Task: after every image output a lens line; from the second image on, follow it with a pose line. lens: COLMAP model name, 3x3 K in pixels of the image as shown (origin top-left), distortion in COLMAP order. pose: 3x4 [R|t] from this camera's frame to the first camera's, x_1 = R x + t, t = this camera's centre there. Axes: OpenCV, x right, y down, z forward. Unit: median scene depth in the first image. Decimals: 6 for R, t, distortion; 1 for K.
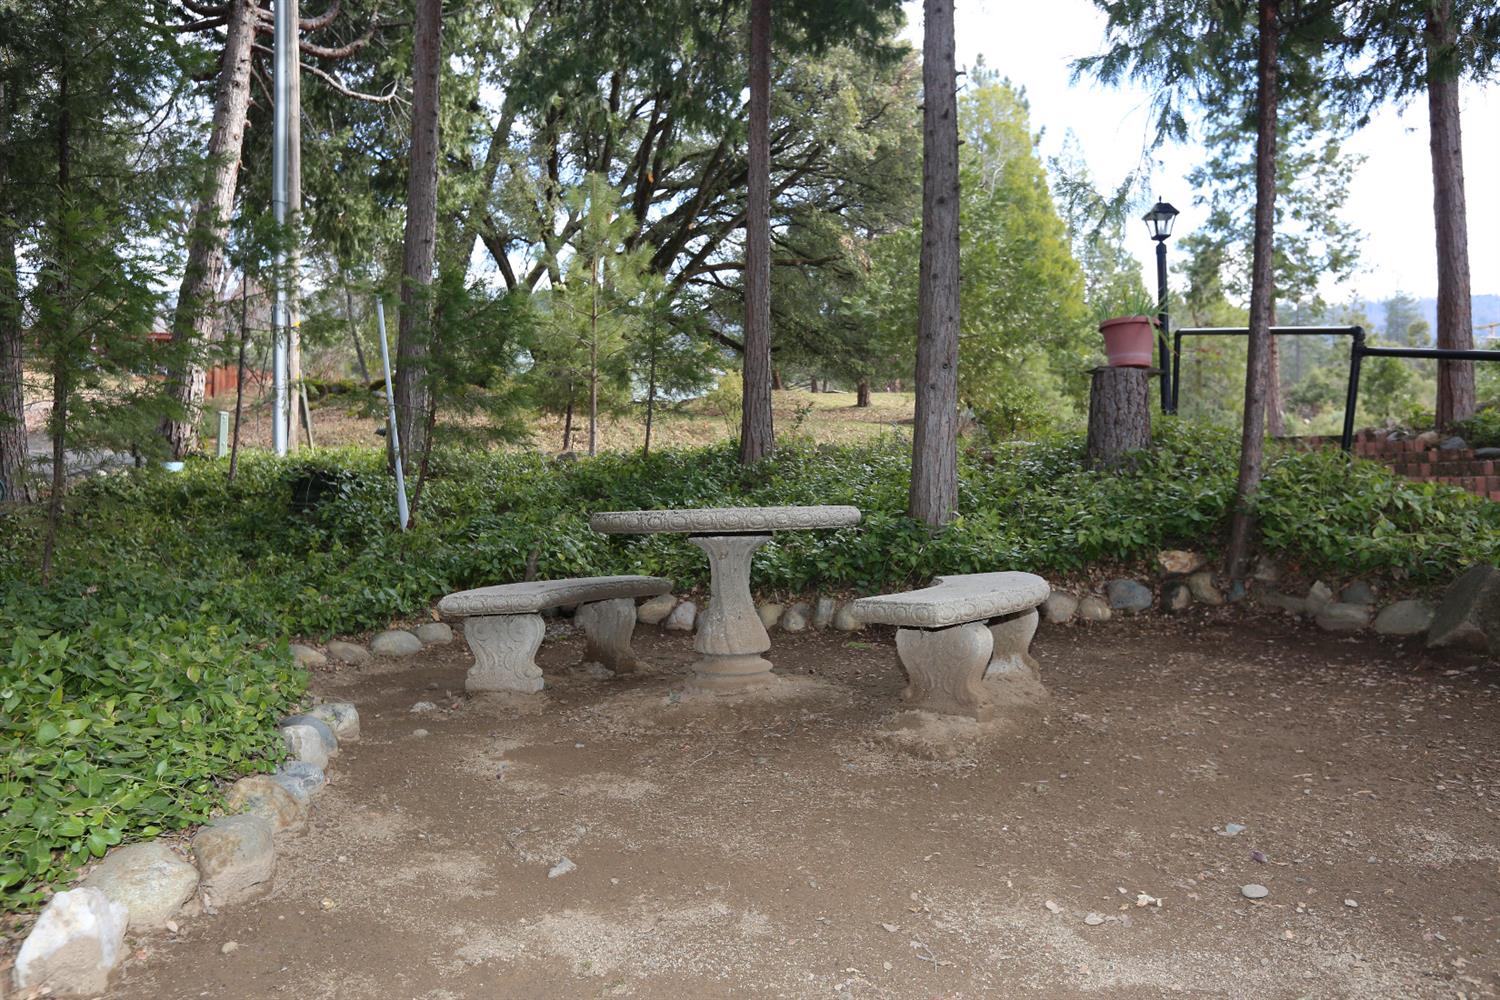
lens RADIAL K [[1059.0, 0, 750.0], [0, 1059.0, 500.0], [0, 0, 1]] dist [-0.028494, 0.057762]
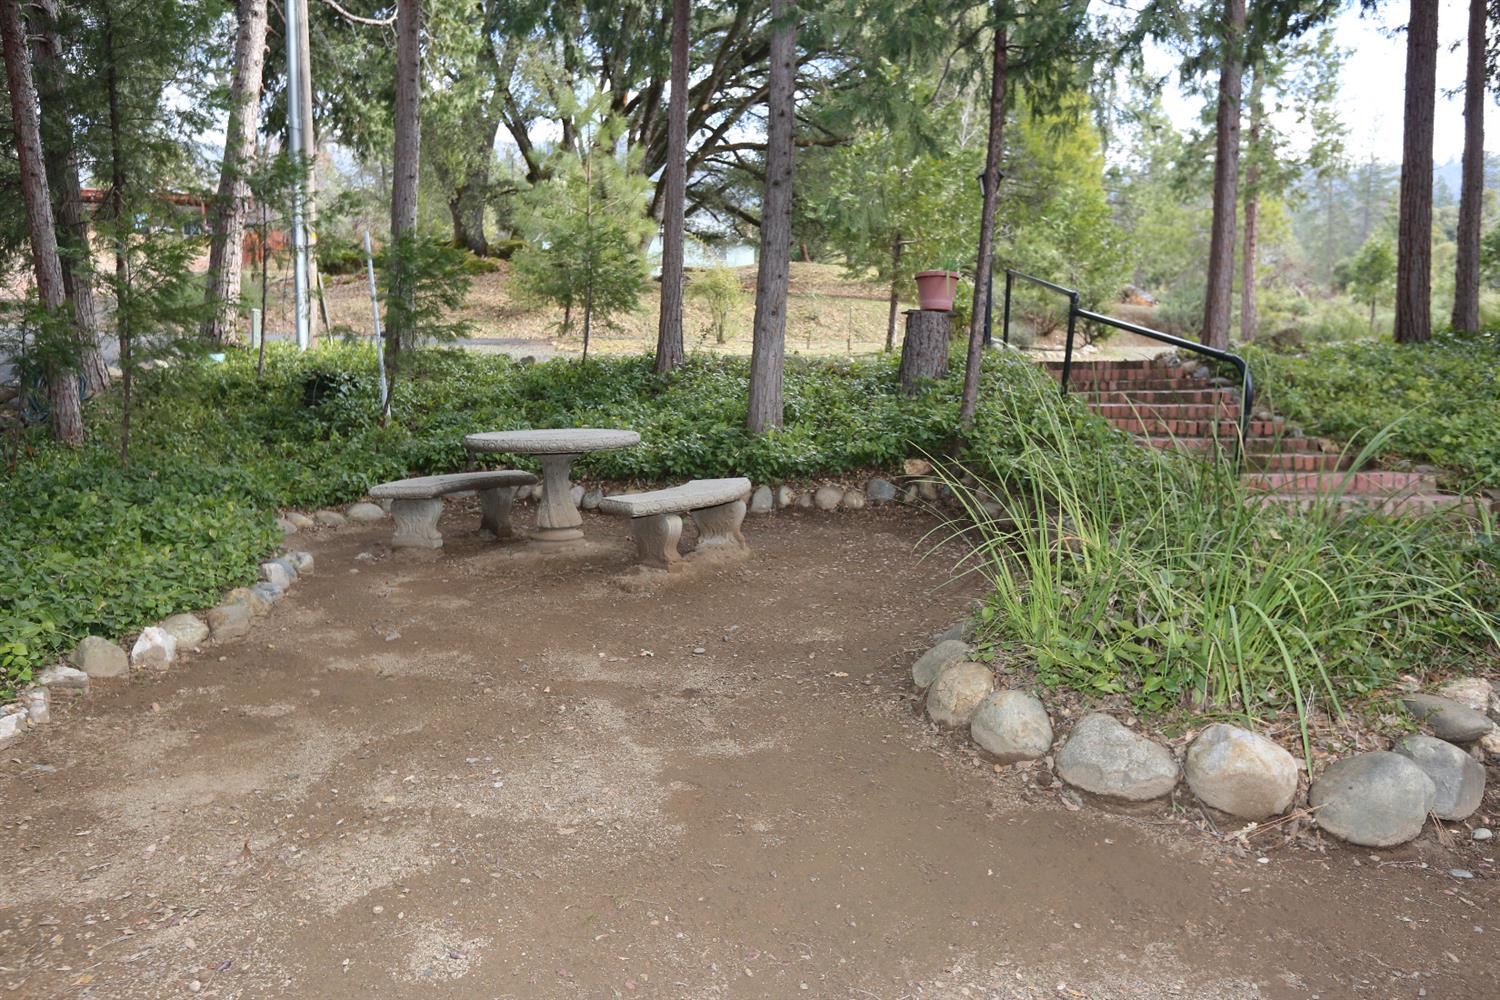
lens RADIAL K [[1059.0, 0, 750.0], [0, 1059.0, 500.0], [0, 0, 1]] dist [-0.028494, 0.057762]
pose [[0.998755, 0.022936, -0.044304, 0.243060], [-0.017050, 0.991504, 0.128952, -0.072234], [0.046885, -0.128036, 0.990661, -0.378943]]
